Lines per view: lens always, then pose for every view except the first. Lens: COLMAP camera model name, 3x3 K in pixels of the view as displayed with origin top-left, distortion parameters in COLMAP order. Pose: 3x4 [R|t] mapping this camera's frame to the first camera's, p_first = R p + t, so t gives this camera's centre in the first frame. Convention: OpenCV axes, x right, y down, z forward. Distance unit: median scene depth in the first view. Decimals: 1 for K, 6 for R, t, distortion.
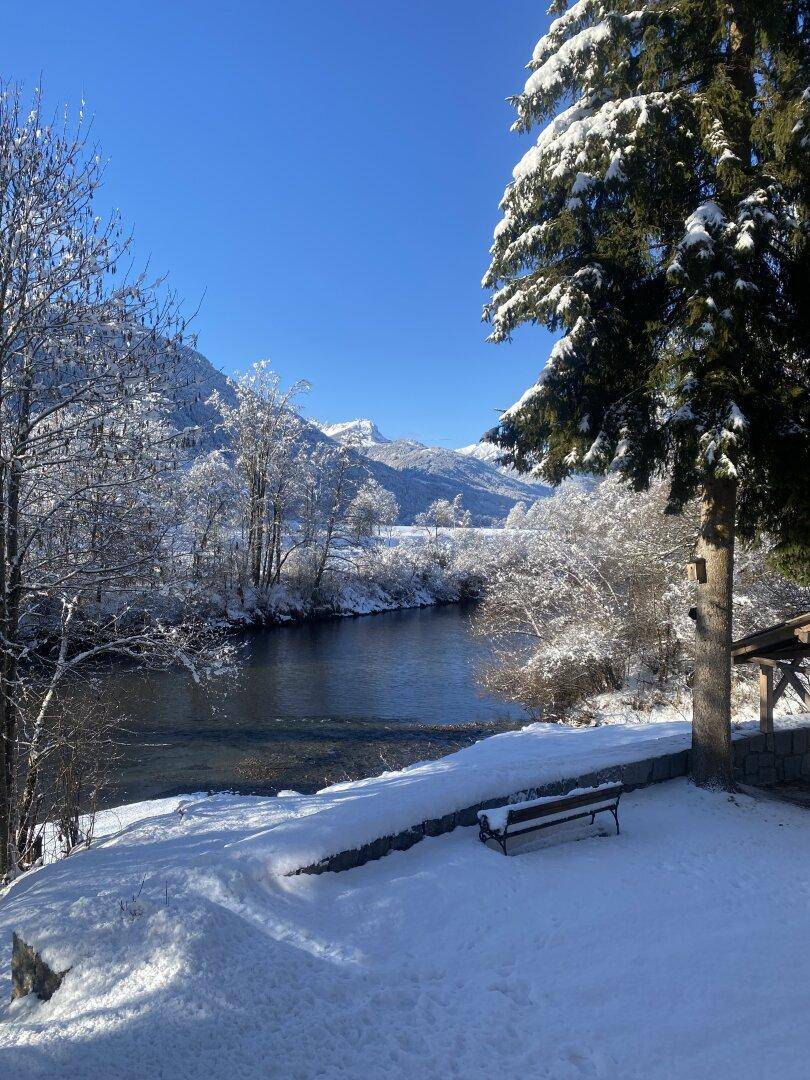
lens RADIAL K [[836.6, 0, 406.9], [0, 836.6, 530.2], [0, 0, 1]] dist [0.084862, -0.114057]
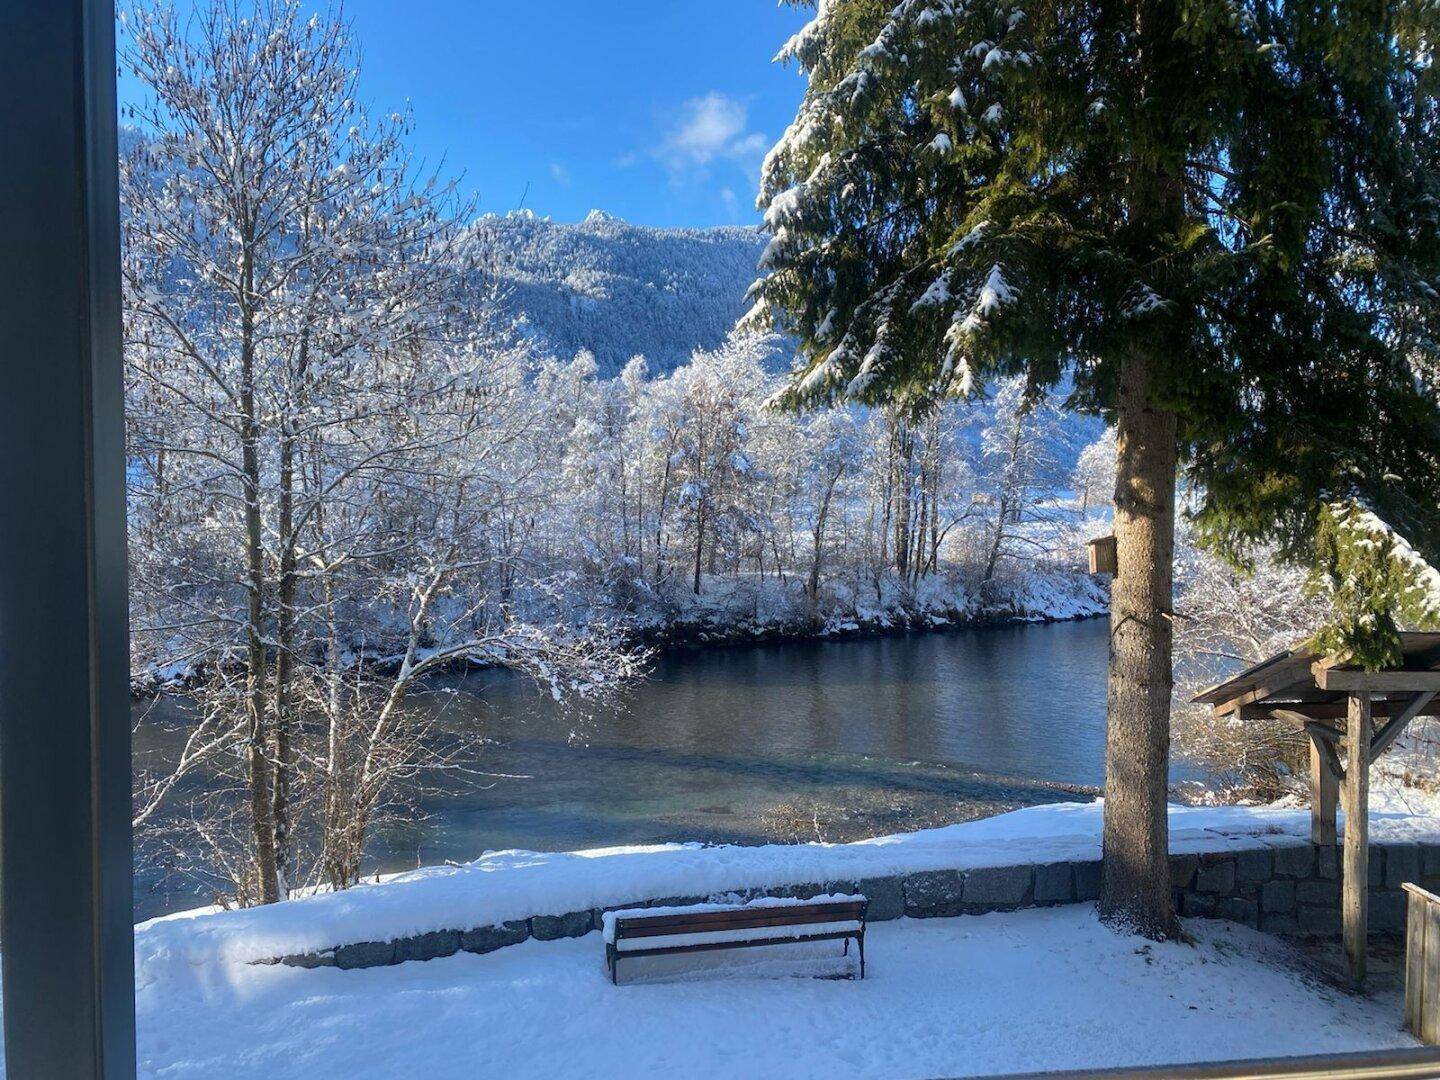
lens RADIAL K [[1115.1, 0, 719.4], [0, 1115.1, 522.6], [0, 0, 1]] dist [0.093384, -0.138269]
pose [[0.912893, -0.008350, -0.408114, 0.391842], [0.015861, 0.999761, 0.015024, 0.007037], [0.407892, -0.020188, 0.912807, 0.161165]]
